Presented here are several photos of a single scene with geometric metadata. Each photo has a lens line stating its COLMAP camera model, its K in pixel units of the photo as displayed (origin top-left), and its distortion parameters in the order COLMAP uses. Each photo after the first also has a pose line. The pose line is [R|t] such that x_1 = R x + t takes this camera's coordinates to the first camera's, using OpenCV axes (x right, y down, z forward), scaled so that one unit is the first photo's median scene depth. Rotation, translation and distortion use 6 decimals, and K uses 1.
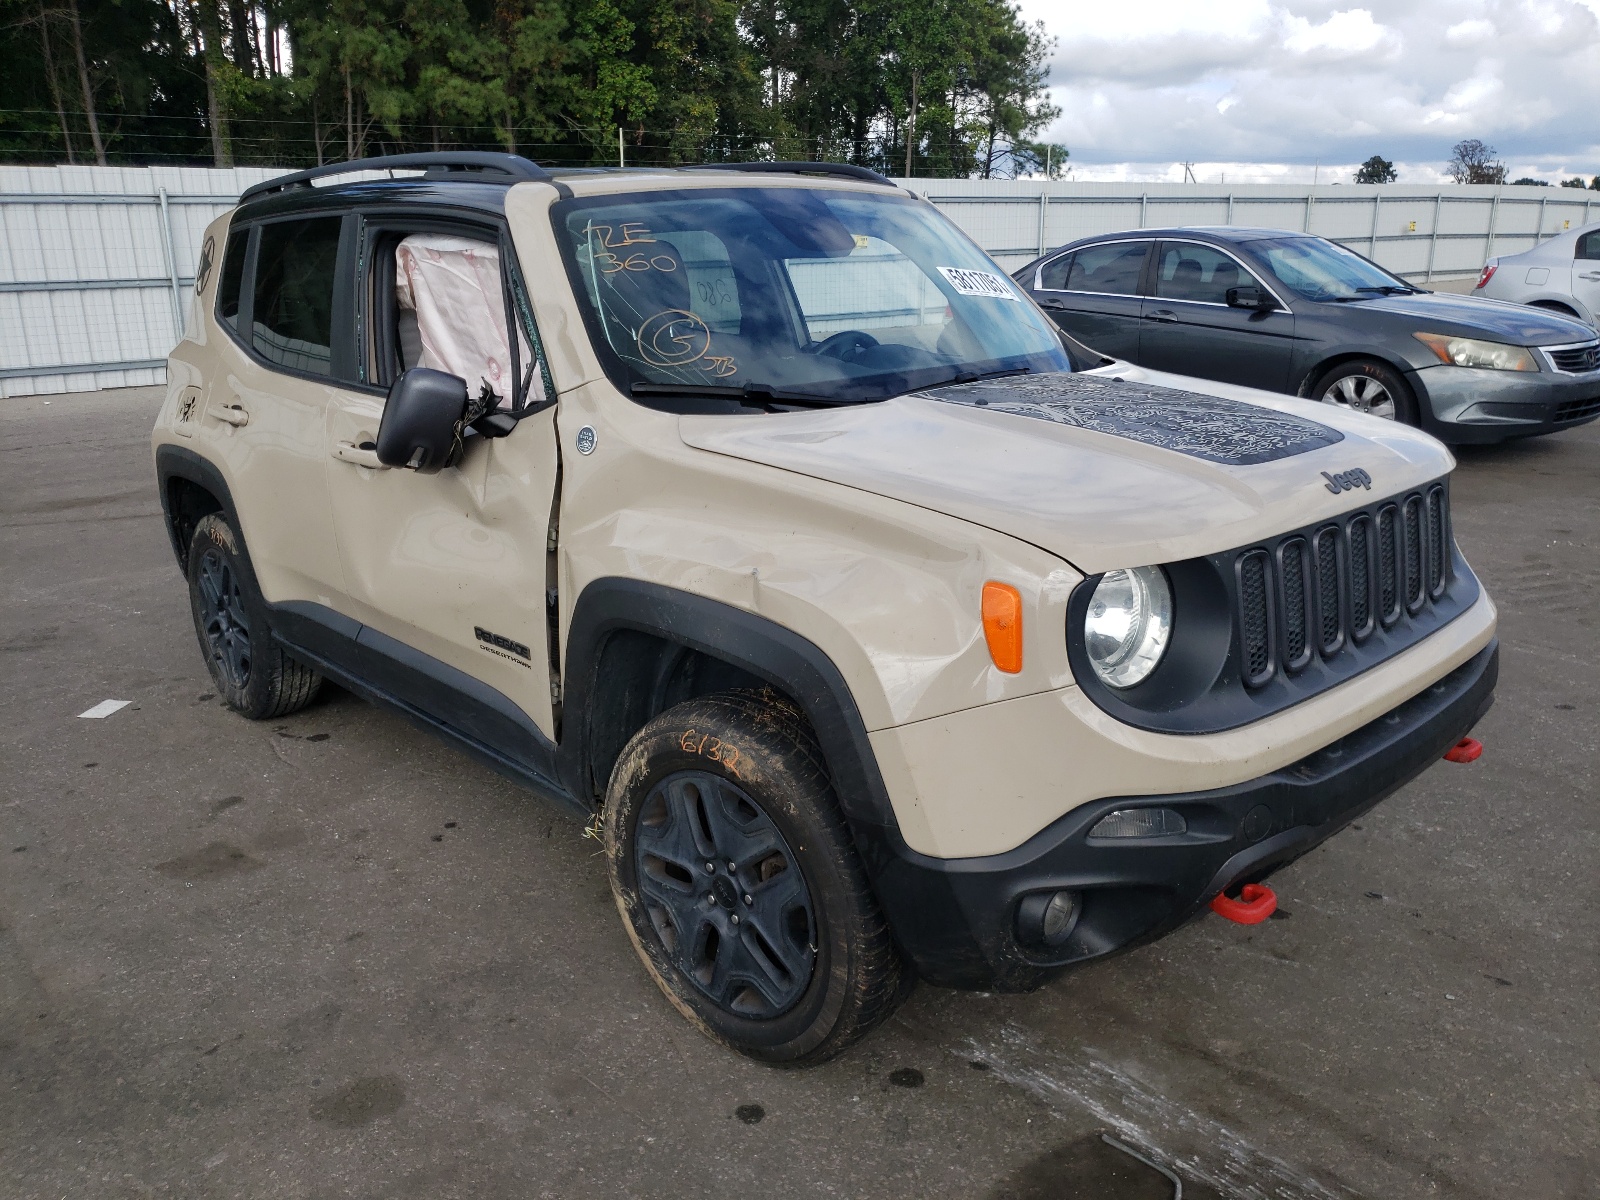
lens RADIAL K [[1304.9, 0, 754.2], [0, 1304.9, 599.6], [0, 0, 1]] dist [0.068377, 0.001990]
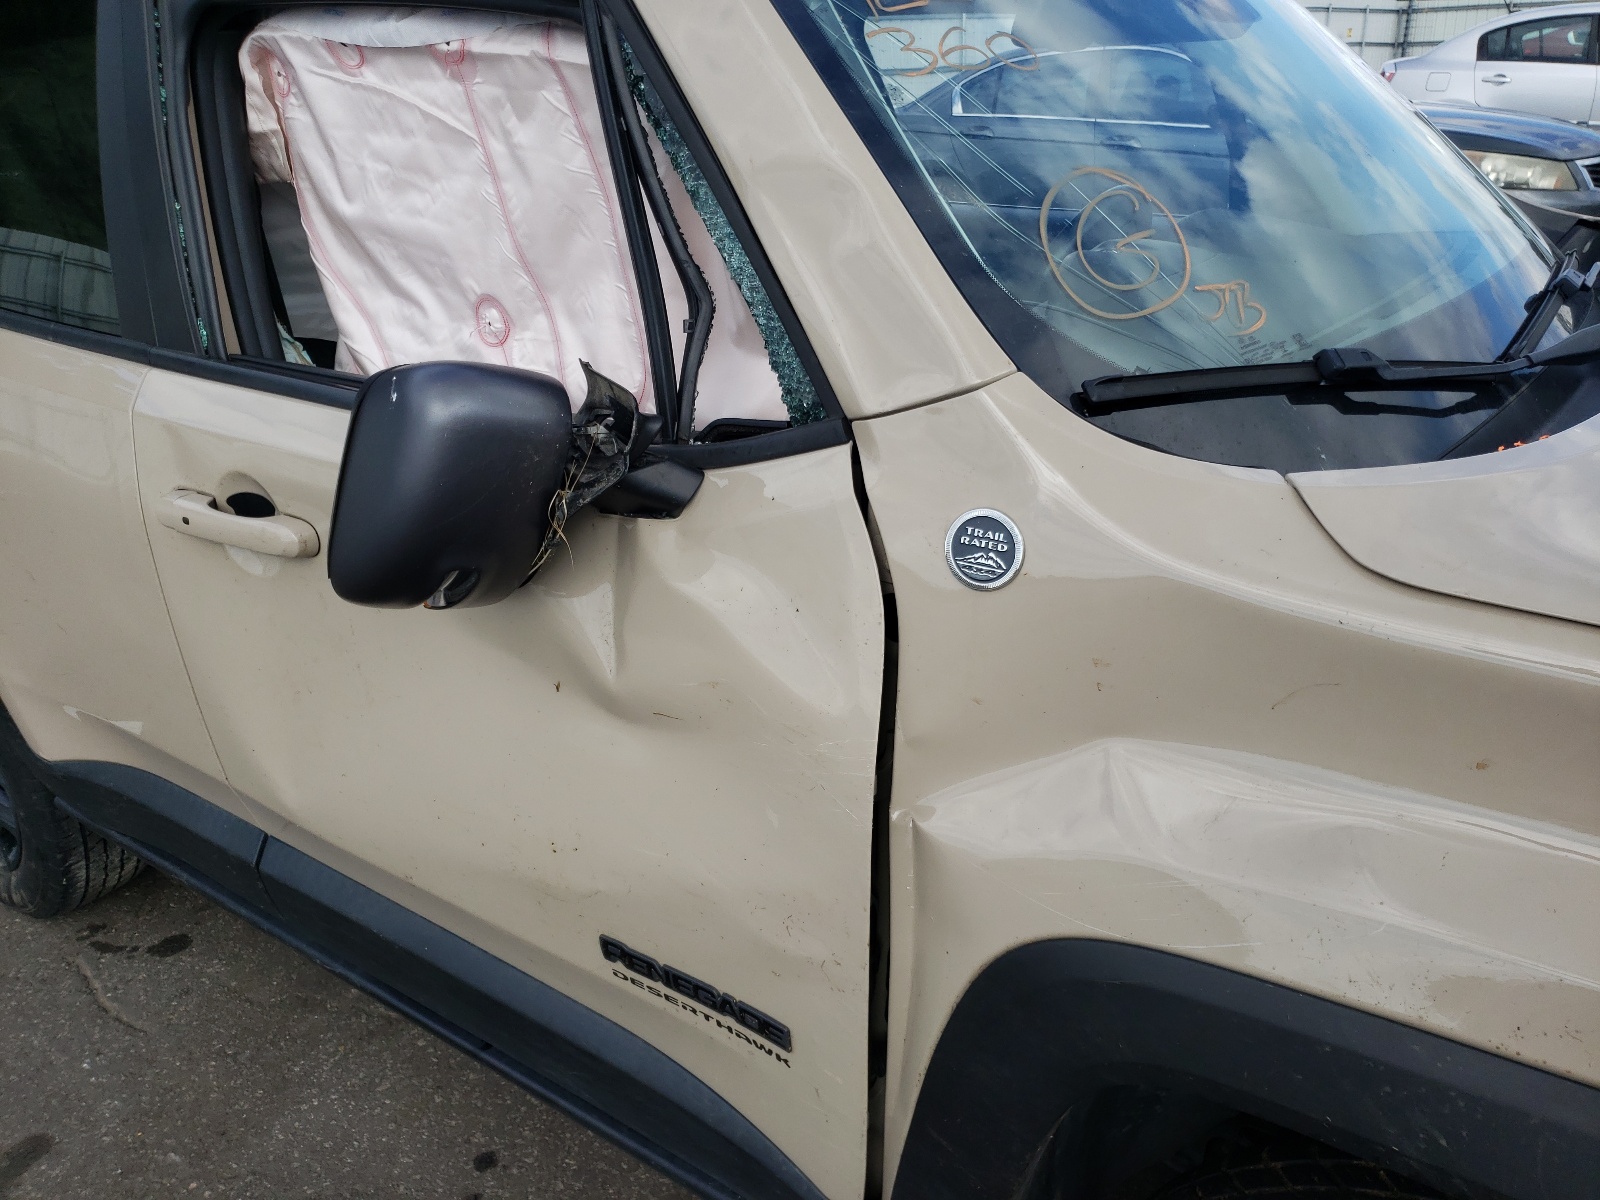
lens RADIAL K [[1227.1, 0, 800.8], [0, 1227.1, 575.3], [0, 0, 1]] dist [0.047114, 0.001868]
pose [[0.973131, -0.109693, 0.202446, -0.189970], [0.085118, 0.988325, 0.126365, -0.124942], [-0.213944, -0.105738, 0.971106, 0.522175]]
